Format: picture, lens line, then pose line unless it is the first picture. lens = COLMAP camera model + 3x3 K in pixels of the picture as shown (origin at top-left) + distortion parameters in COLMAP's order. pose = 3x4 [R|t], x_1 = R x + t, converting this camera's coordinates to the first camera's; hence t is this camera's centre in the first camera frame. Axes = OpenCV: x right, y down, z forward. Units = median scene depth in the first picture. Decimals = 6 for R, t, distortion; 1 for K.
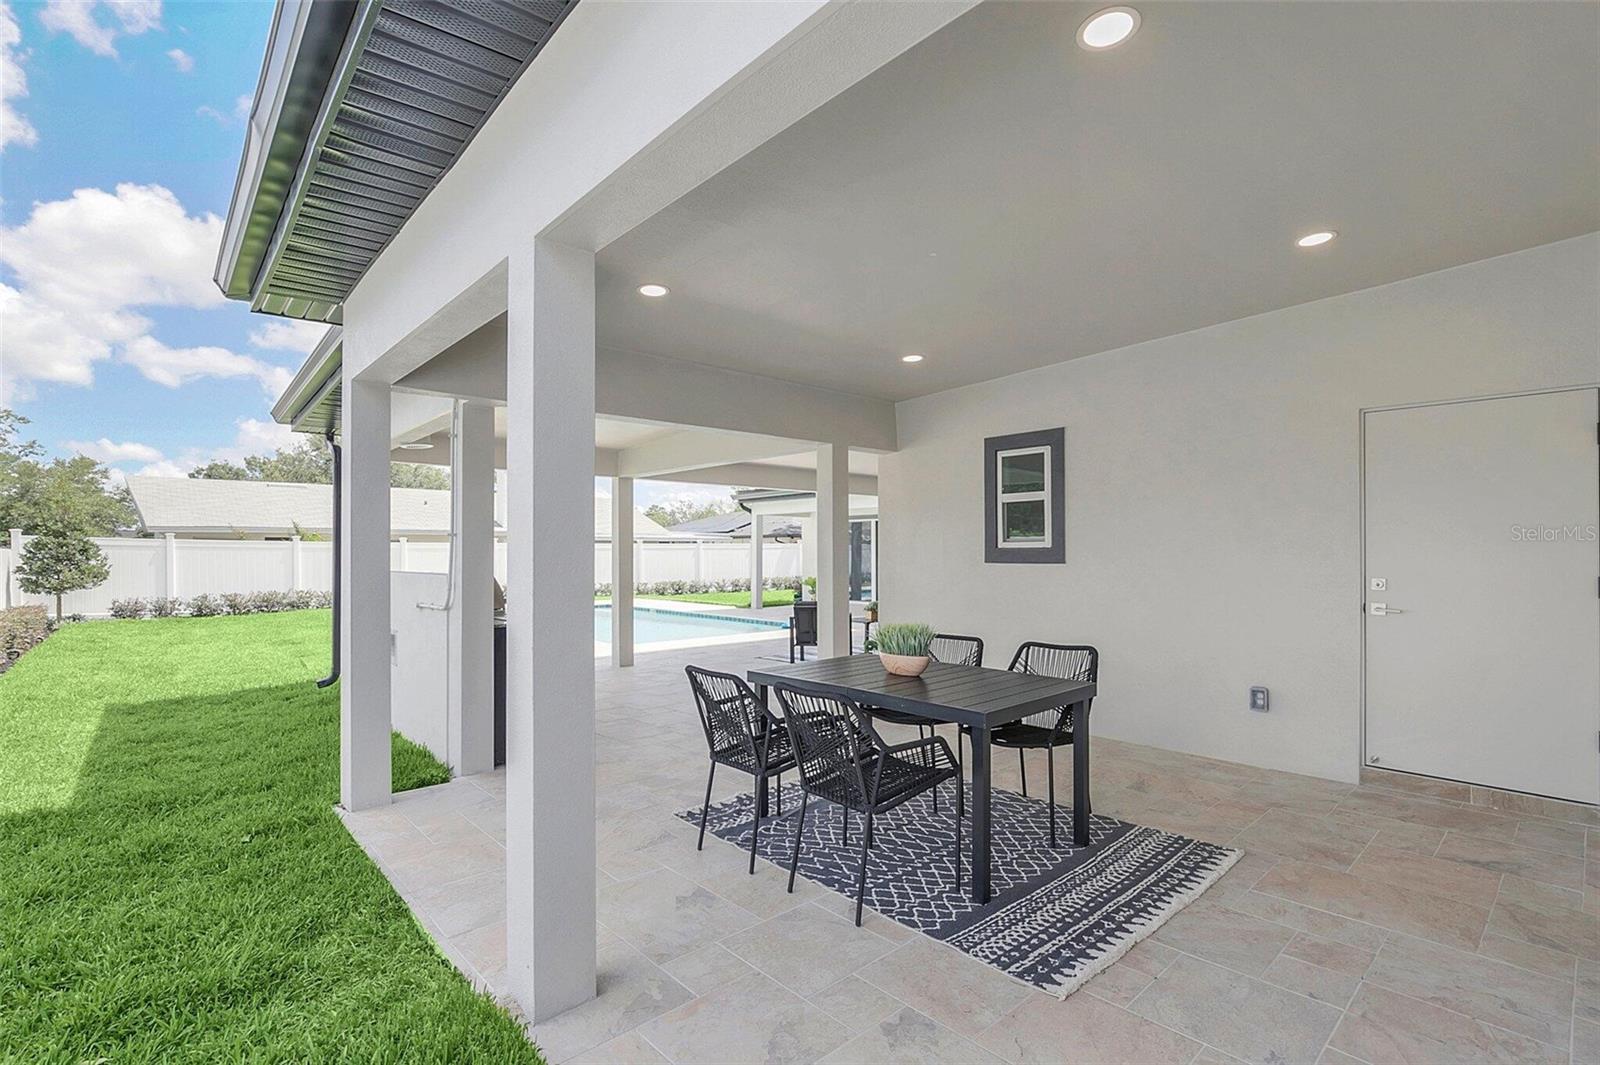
lens RADIAL K [[630.5, 0, 798.6], [0, 630.5, 550.4], [0, 0, 1]] dist [0.000004, -0.000011]
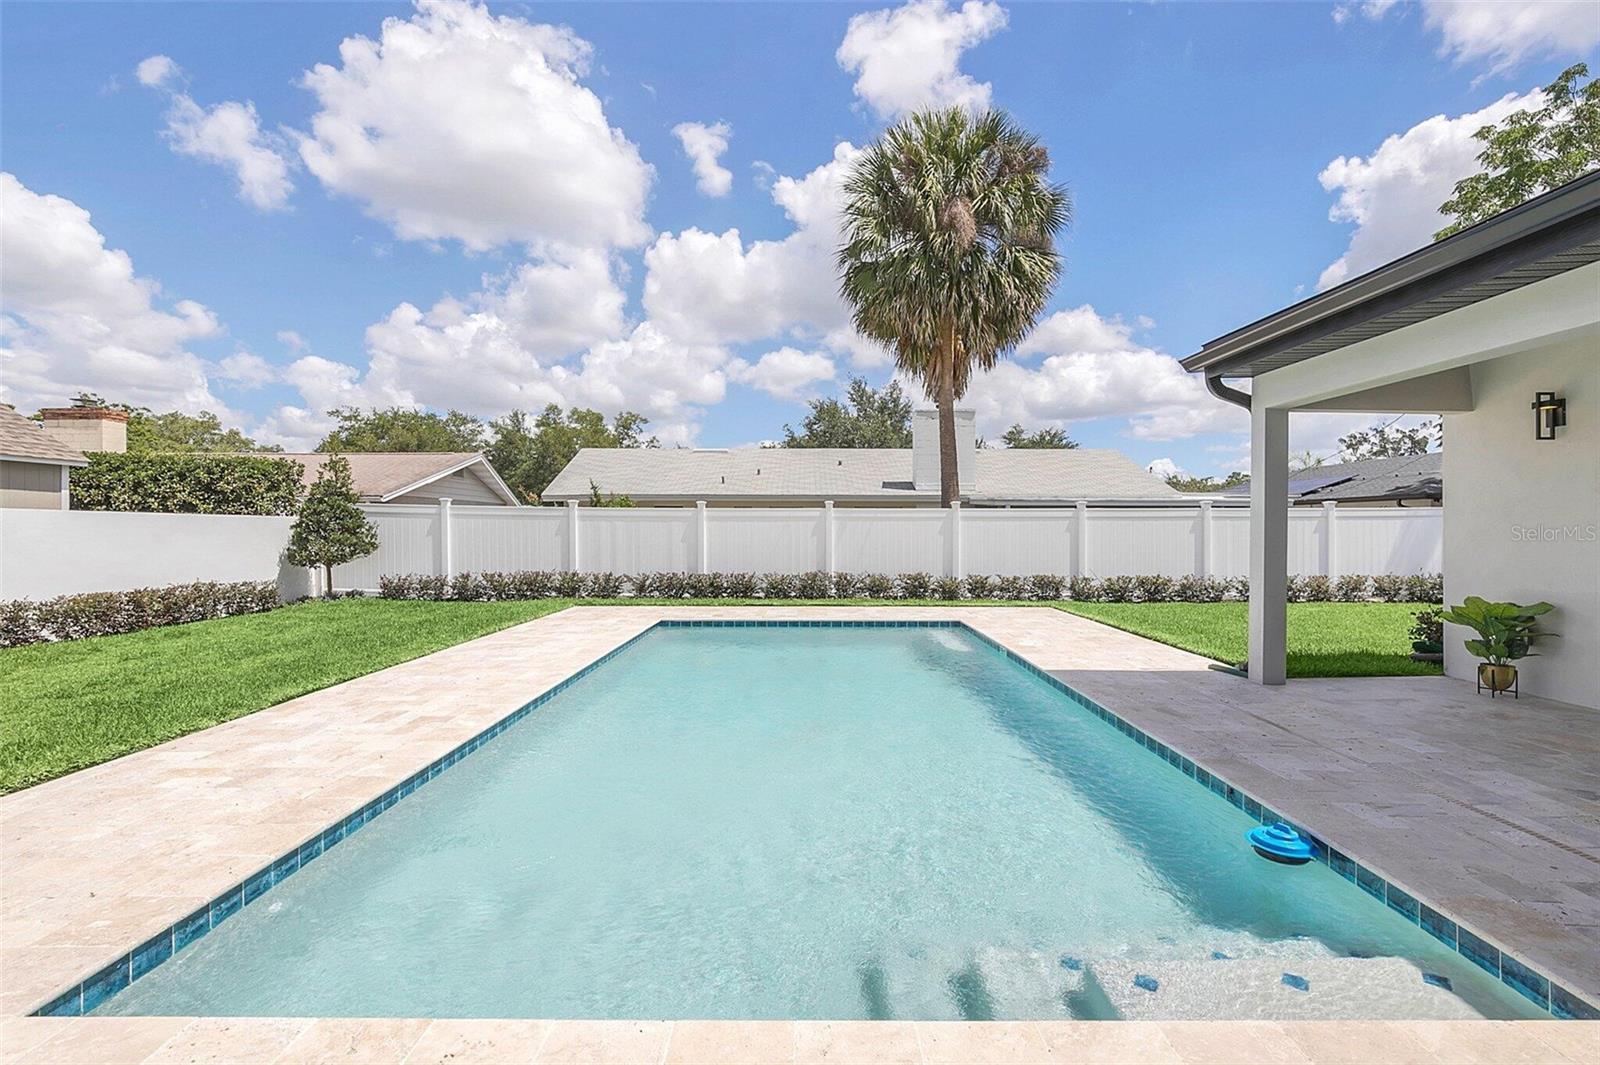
lens RADIAL K [[769.8, 0, 767.5], [0, 769.8, 526.4], [0, 0, 1]] dist [-0.003448, -0.000310]
pose [[0.743403, 0.003416, -0.668835, 0.011948], [-0.001132, 0.999992, 0.003849, 0.005231], [0.668843, -0.002104, 0.743401, 0.496326]]
